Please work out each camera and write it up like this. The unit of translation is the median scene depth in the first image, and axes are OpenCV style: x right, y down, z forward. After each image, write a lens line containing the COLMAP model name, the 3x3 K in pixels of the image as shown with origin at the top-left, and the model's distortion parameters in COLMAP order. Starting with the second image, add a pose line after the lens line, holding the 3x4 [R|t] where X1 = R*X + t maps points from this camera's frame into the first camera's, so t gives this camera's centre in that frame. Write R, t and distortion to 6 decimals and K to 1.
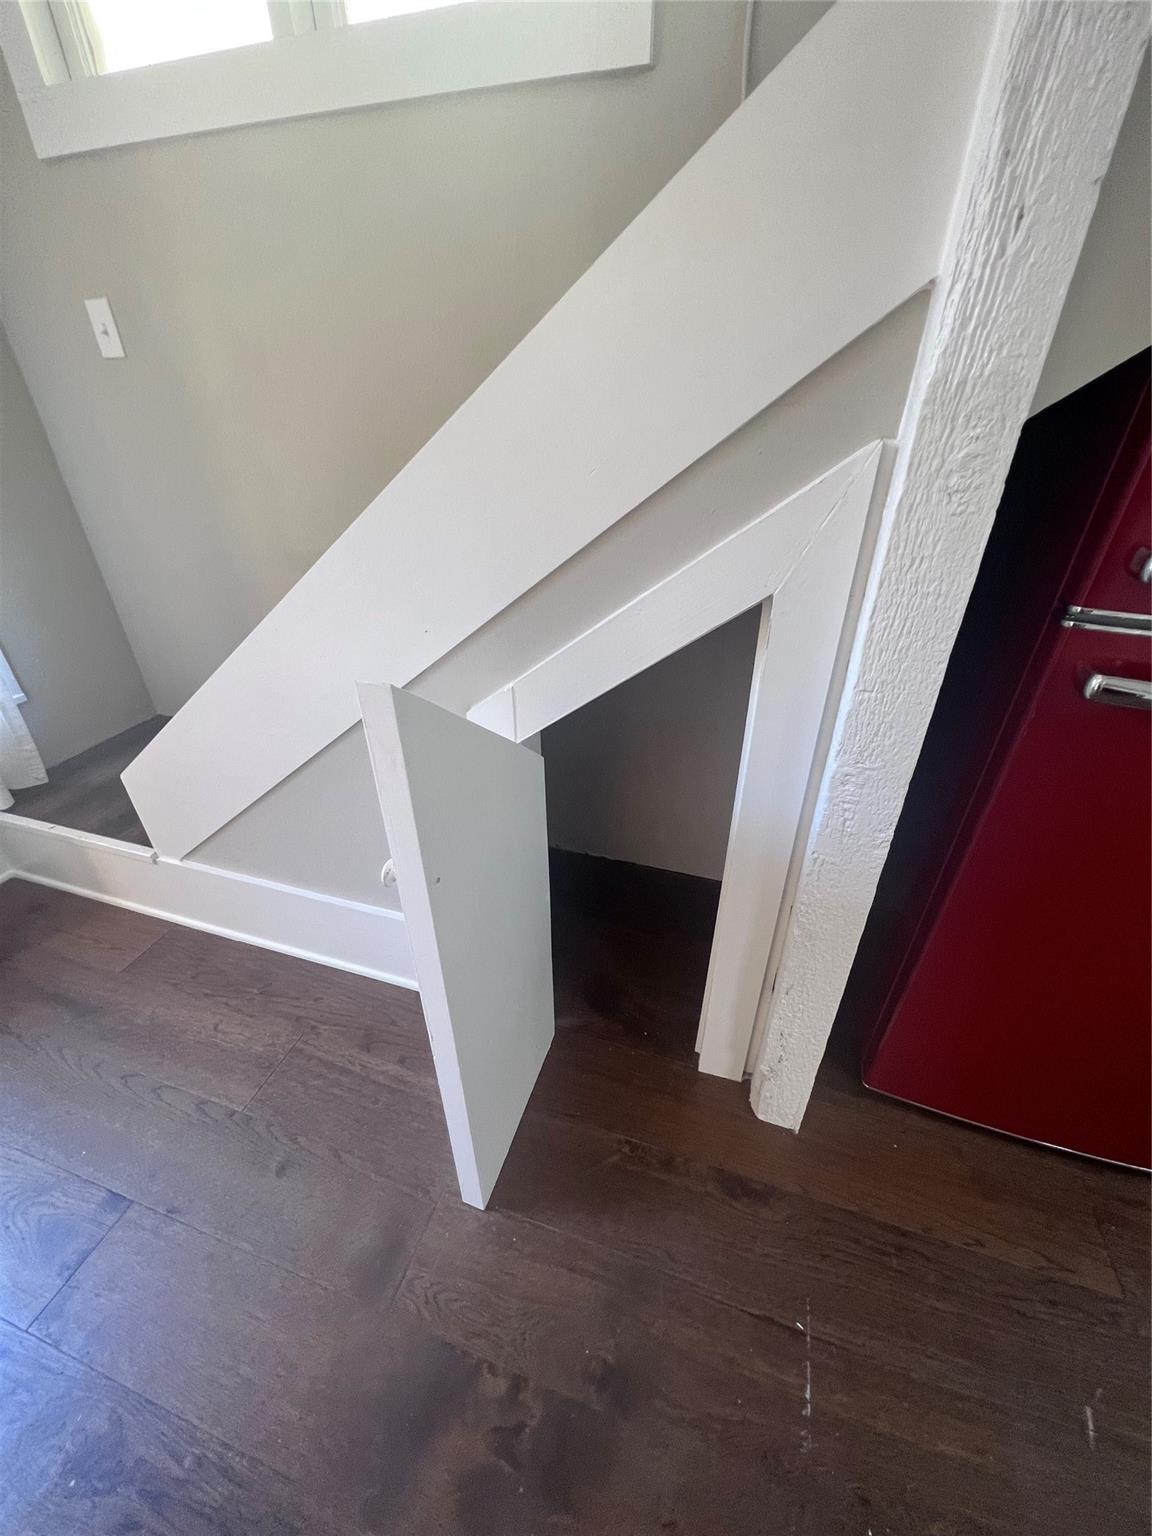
lens RADIAL K [[621.8, 0, 572.8], [0, 621.8, 767.3], [0, 0, 1]] dist [0.002576, -0.000269]
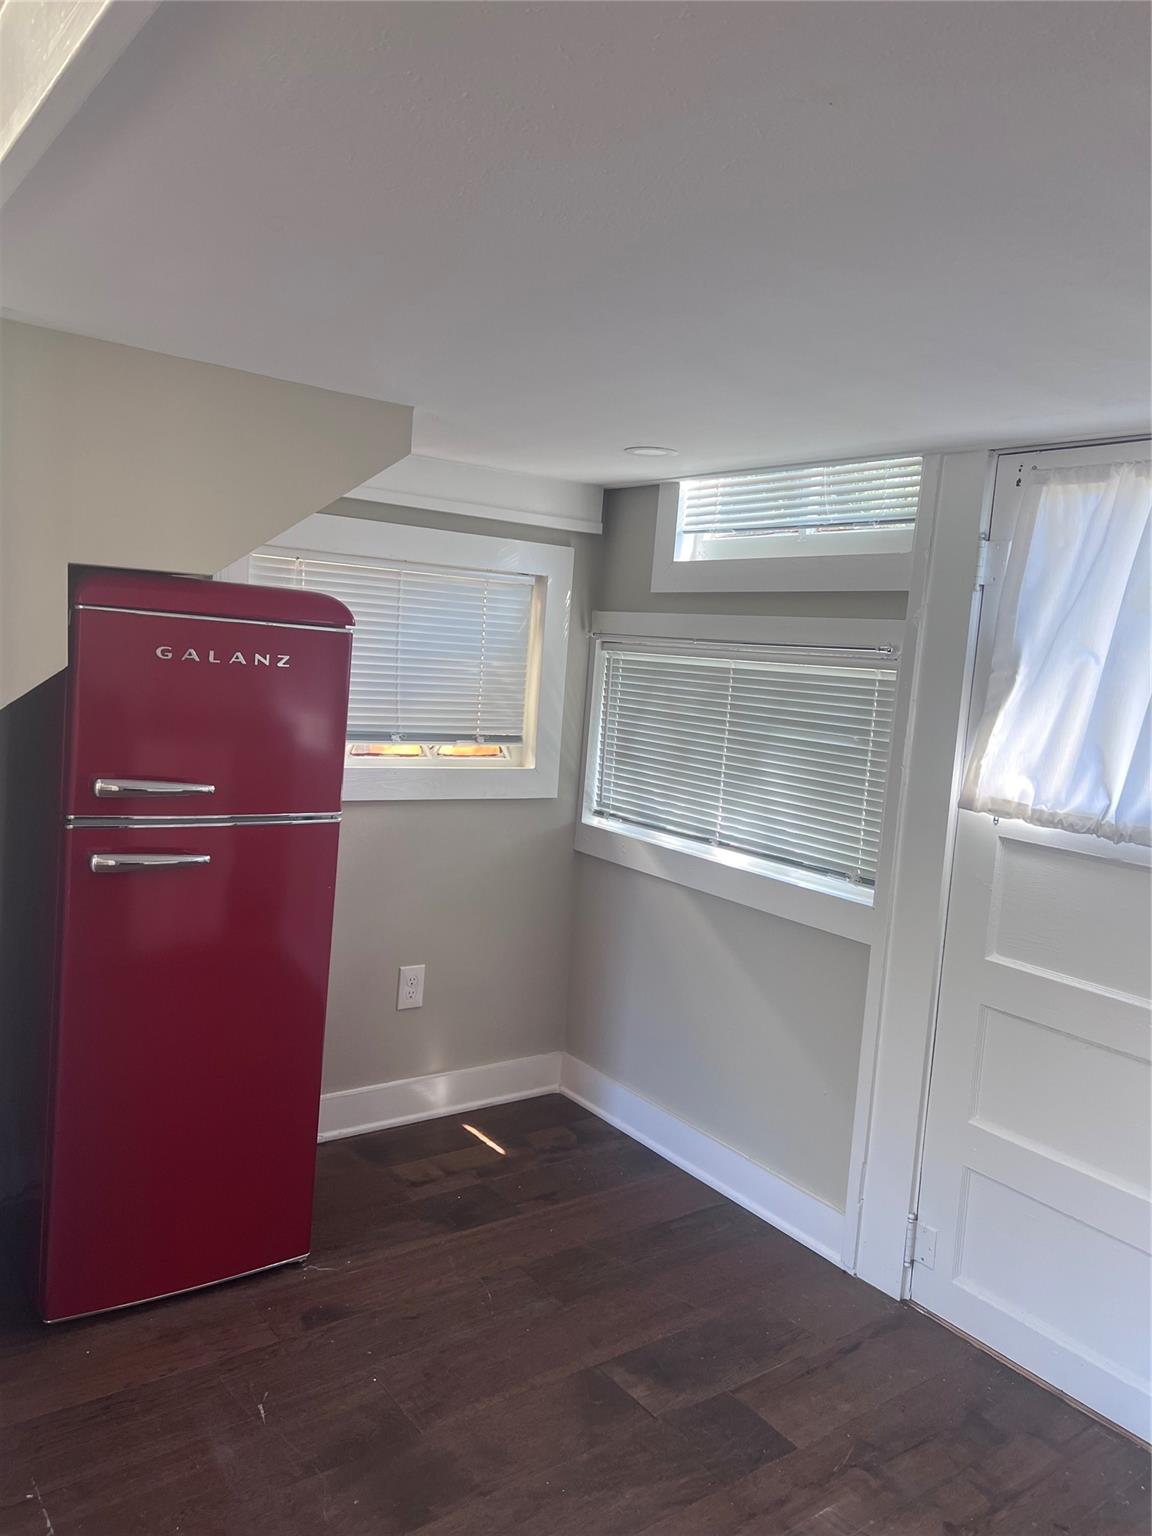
lens RADIAL K [[1143.3, 0, 579.8], [0, 1143.3, 772.6], [0, 0, 1]] dist [0.052398, -0.069890]
pose [[0.575791, -0.050292, 0.816049, -0.554795], [0.357336, 0.913211, -0.195850, 0.472419], [-0.735375, 0.404372, 0.543790, -1.086559]]
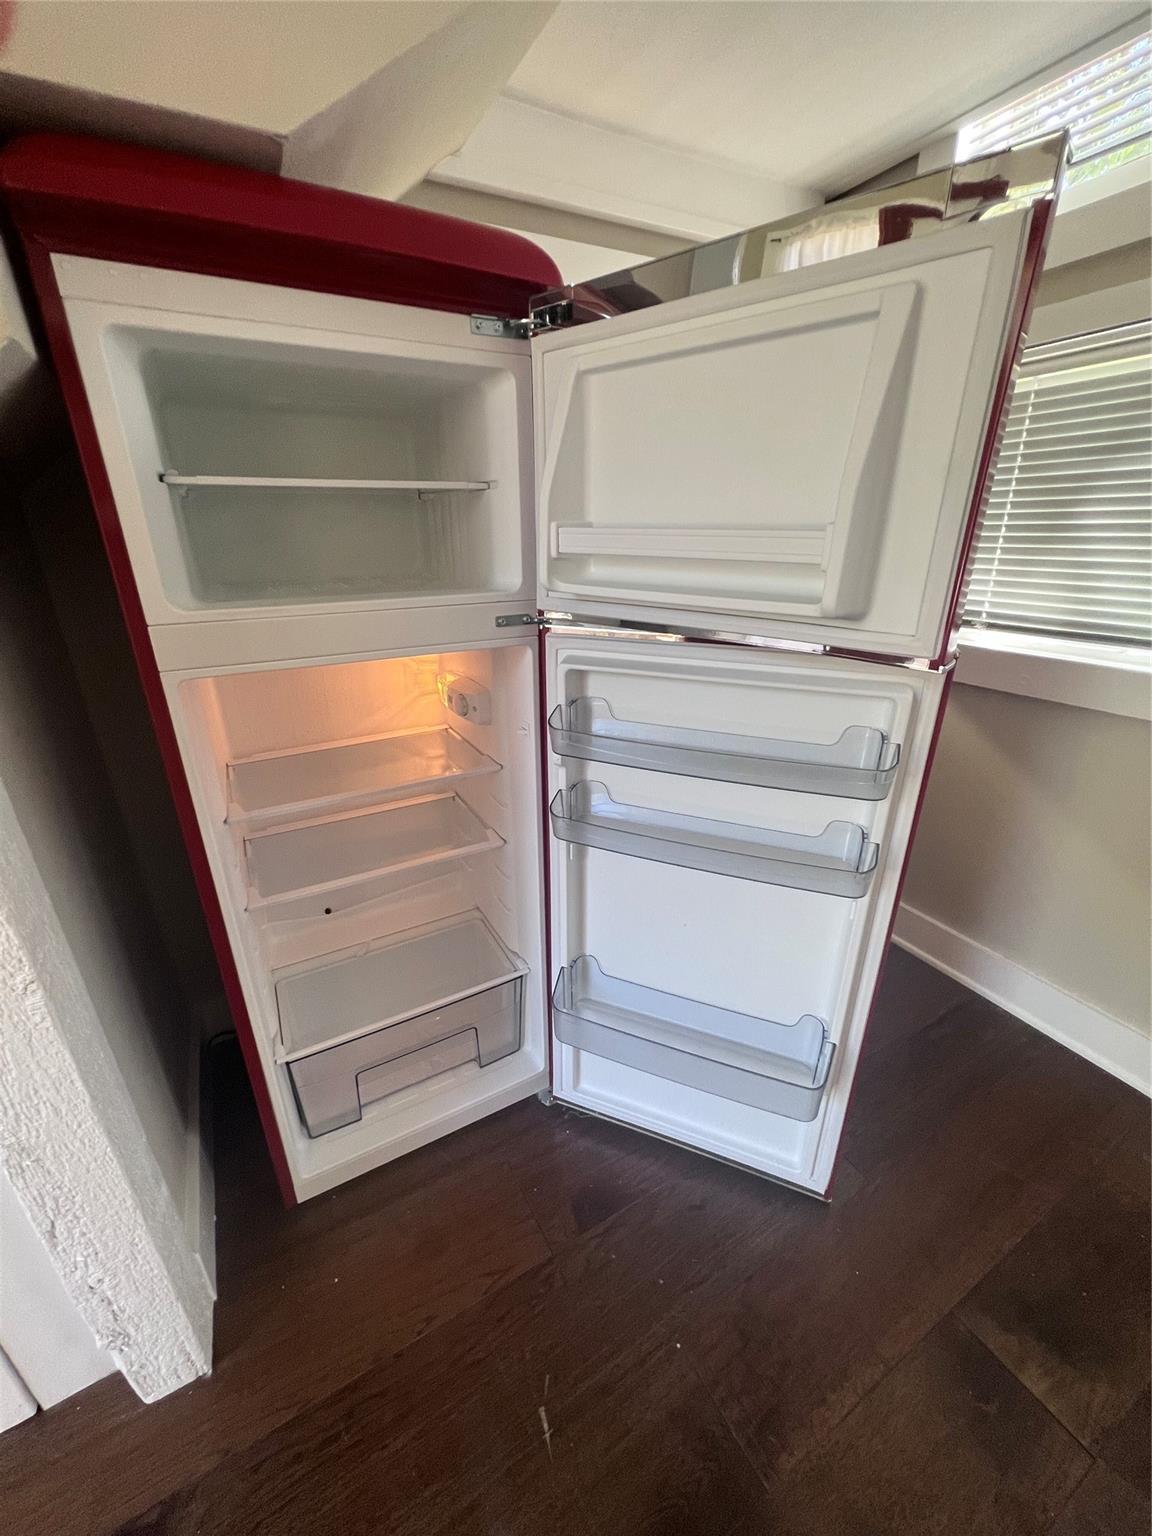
lens RADIAL K [[621.8, 0, 578.5], [0, 621.8, 770.1], [0, 0, 1]] dist [0.002576, -0.000269]
pose [[0.671968, -0.286313, 0.682996, 0.420649], [0.395349, 0.918523, -0.003920, 0.126433], [-0.626225, 0.272656, 0.730412, -0.008530]]
